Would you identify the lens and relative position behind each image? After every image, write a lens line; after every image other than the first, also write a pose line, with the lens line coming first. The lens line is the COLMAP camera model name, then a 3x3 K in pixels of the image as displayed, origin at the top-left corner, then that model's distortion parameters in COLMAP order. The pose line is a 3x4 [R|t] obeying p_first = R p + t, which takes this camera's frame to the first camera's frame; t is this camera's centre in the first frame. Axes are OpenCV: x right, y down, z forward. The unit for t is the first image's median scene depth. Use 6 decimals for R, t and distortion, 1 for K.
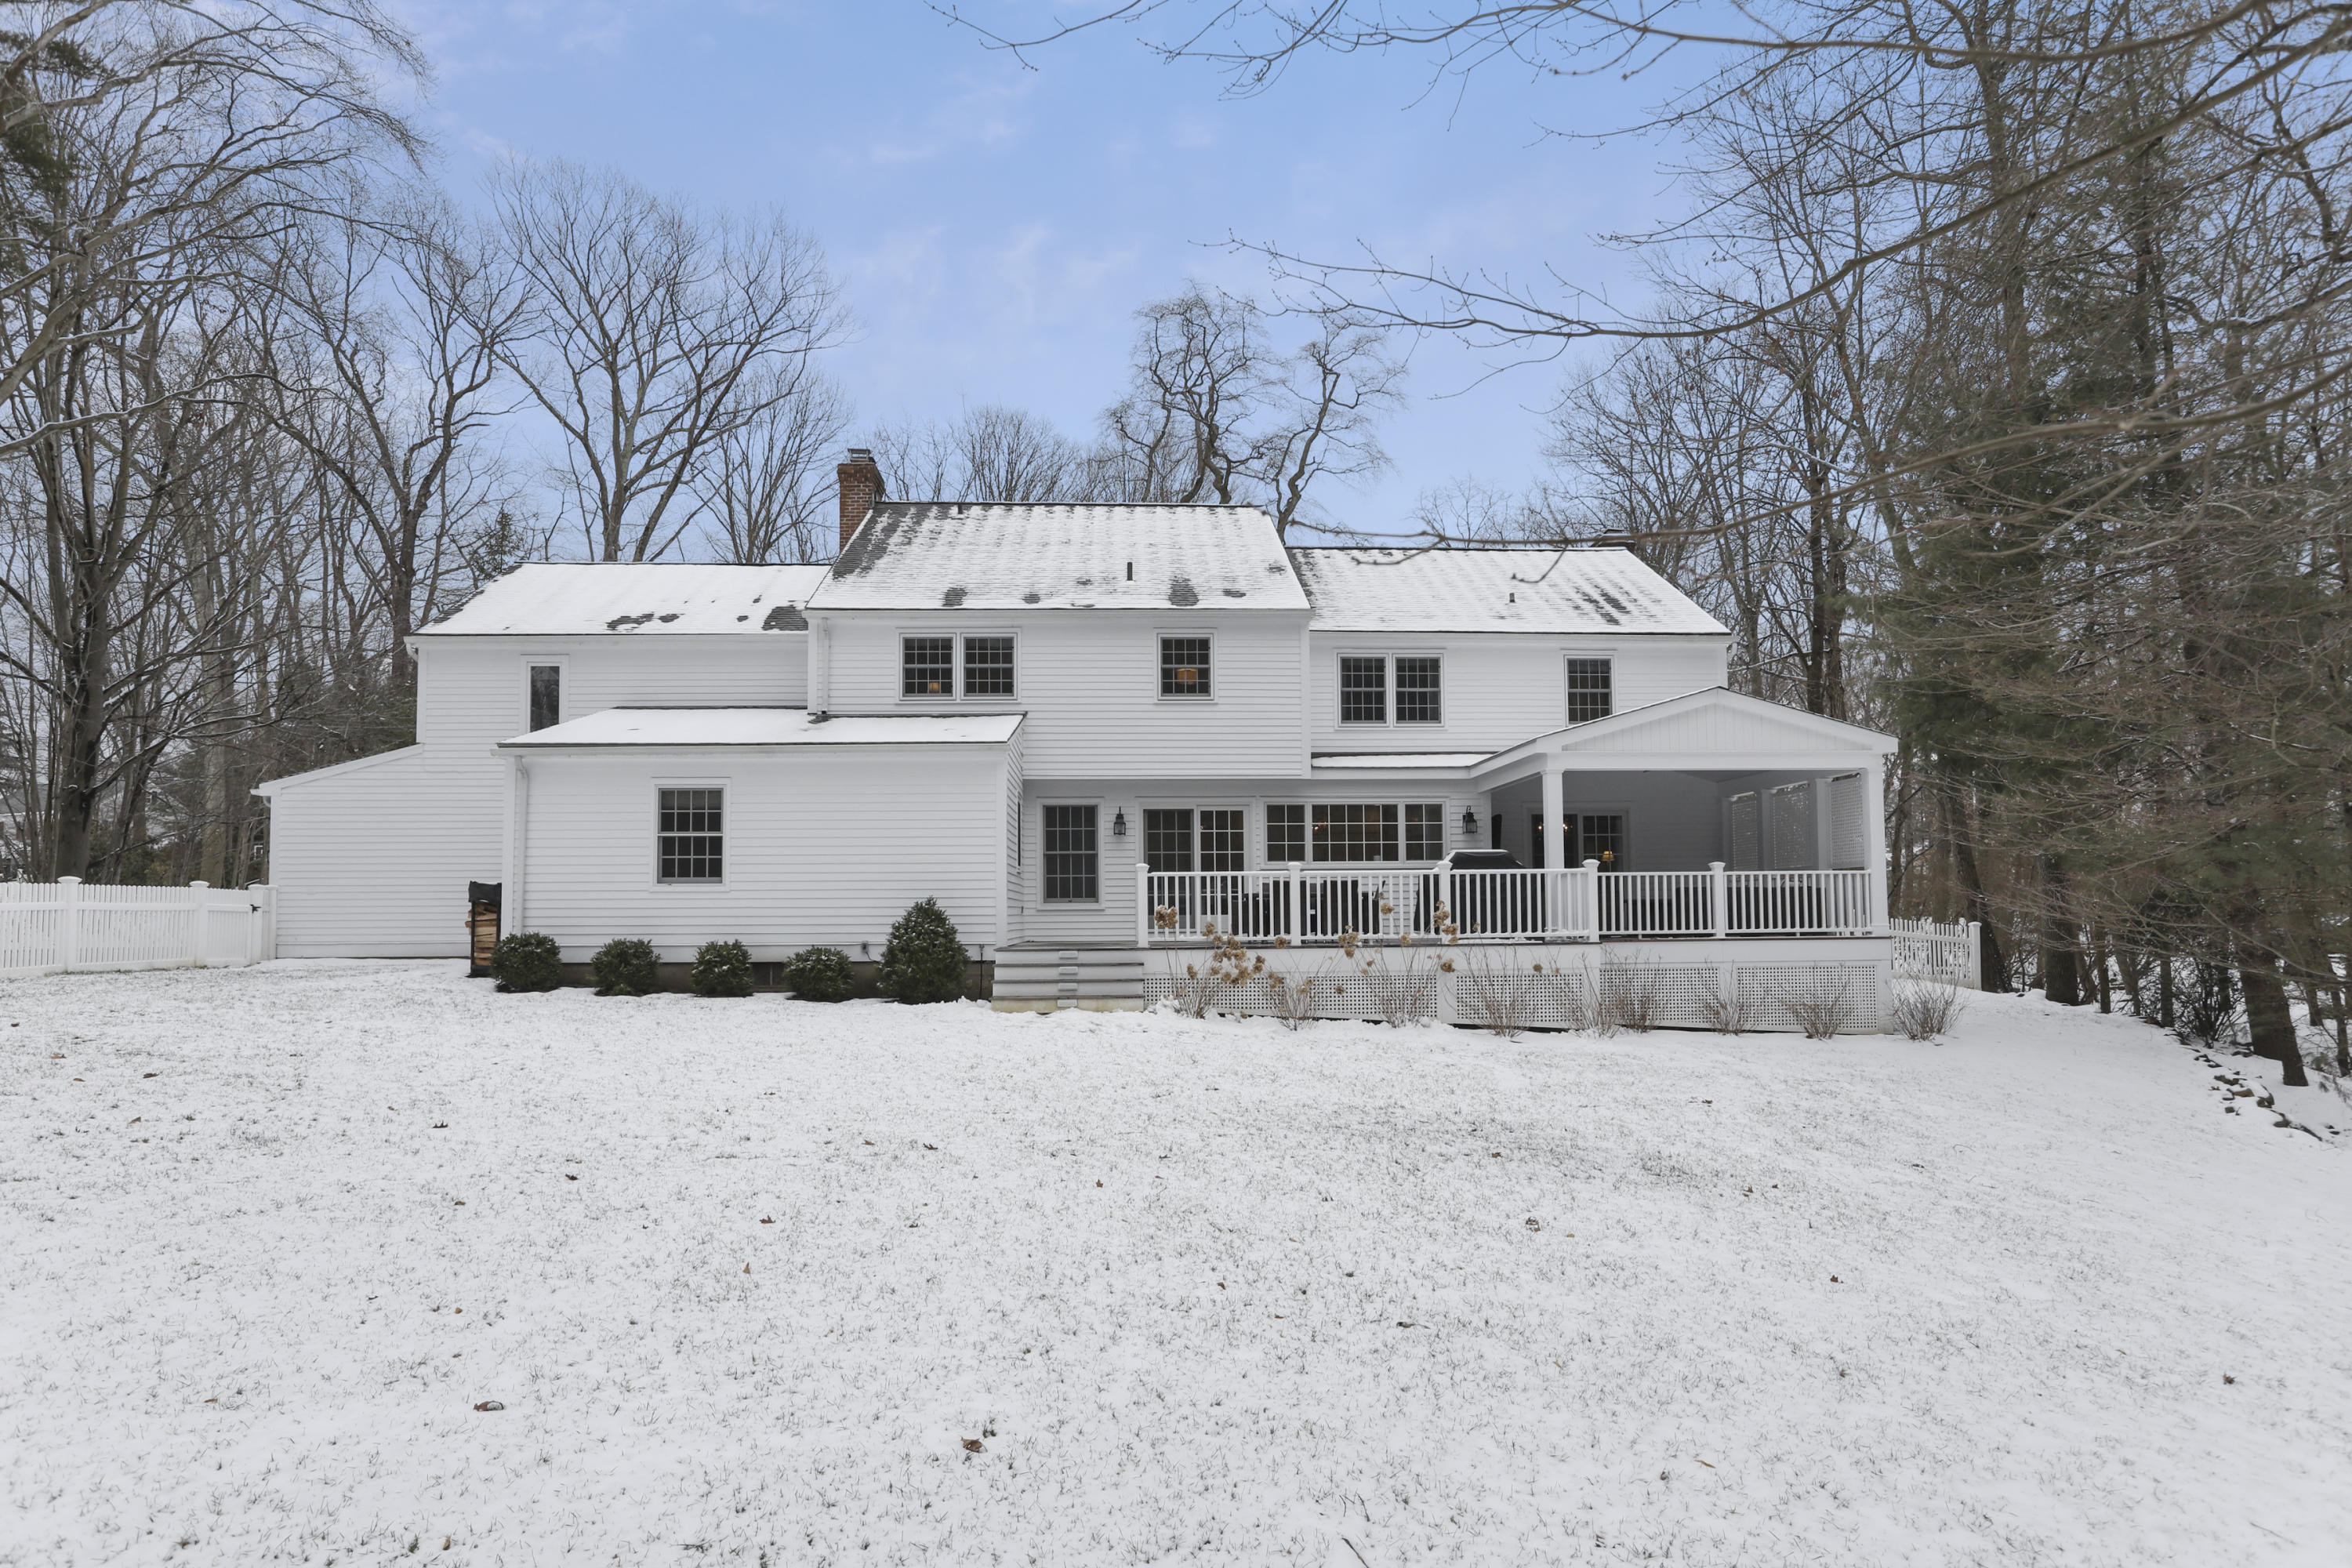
lens RADIAL K [[1418.7, 0, 1177.4], [0, 1418.7, 805.2], [0, 0, 1]] dist [0.003045, 0.000241]
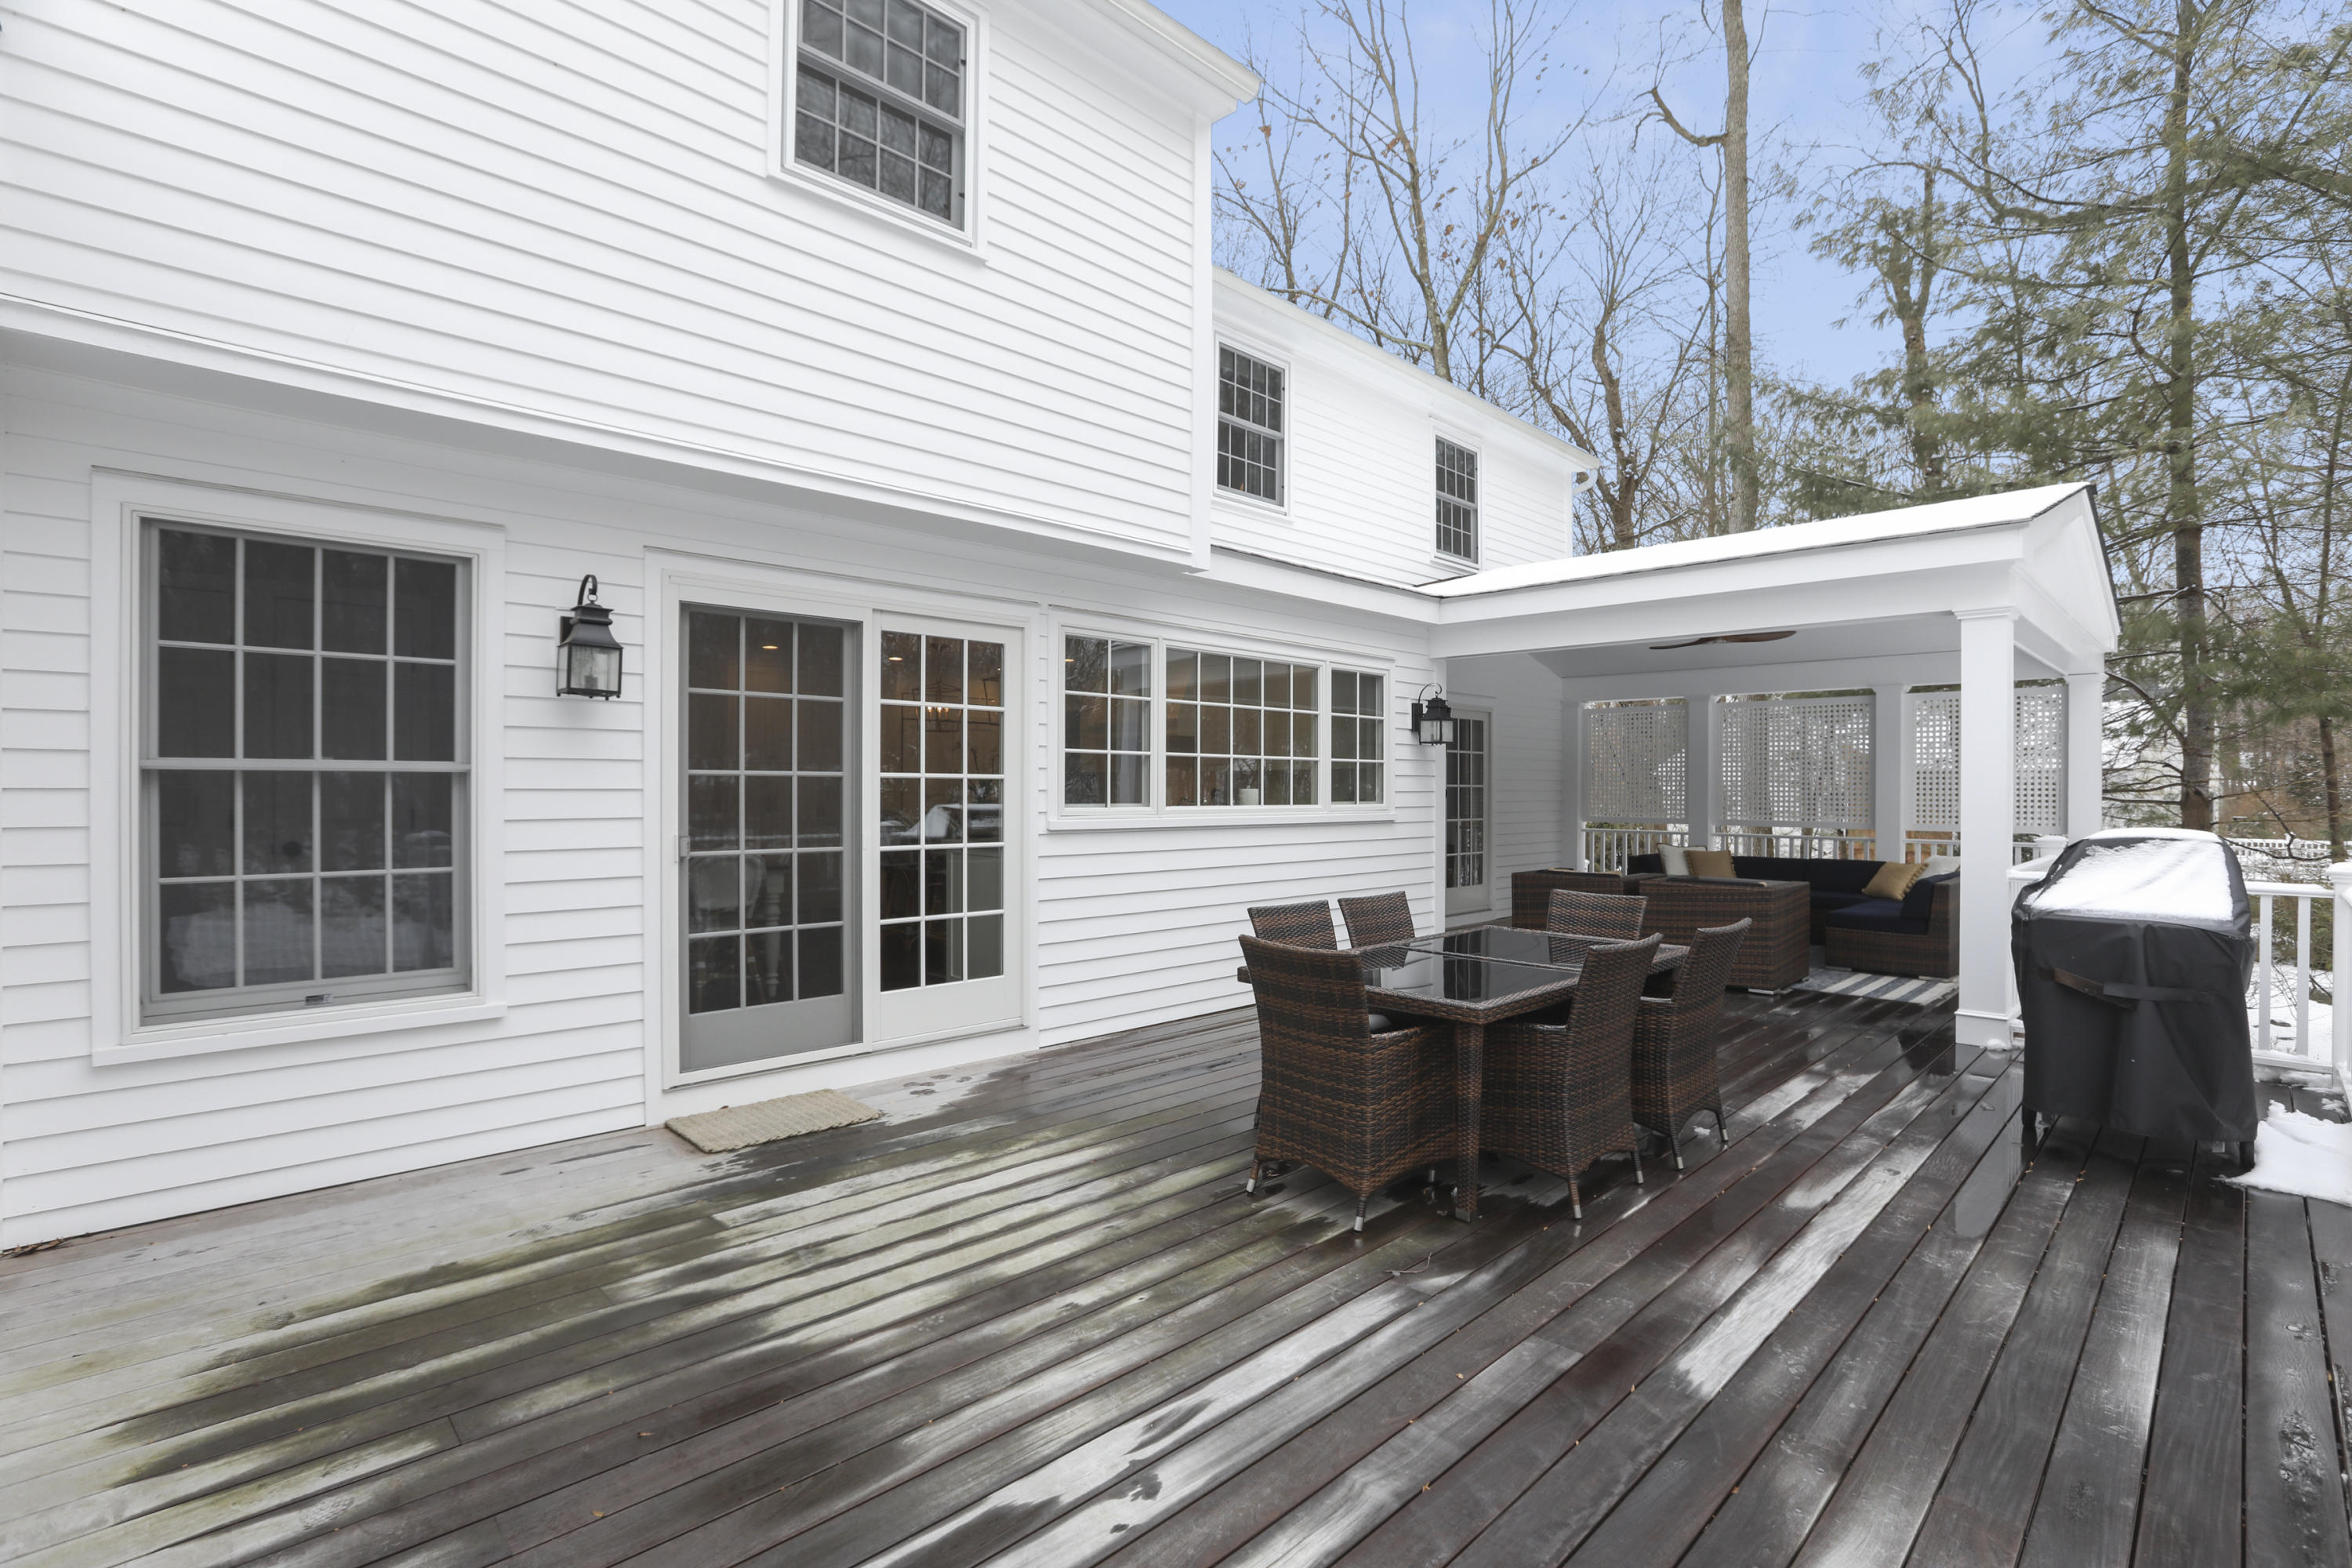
lens RADIAL K [[1081.6, 0, 1158.1], [0, 1081.6, 787.4], [0, 0, 1]] dist [-0.003962, -0.000400]
pose [[0.740580, 0.010362, 0.671889, -0.090989], [-0.036075, 0.999052, 0.024356, 0.028507], [-0.671000, -0.042276, 0.740251, 0.796164]]
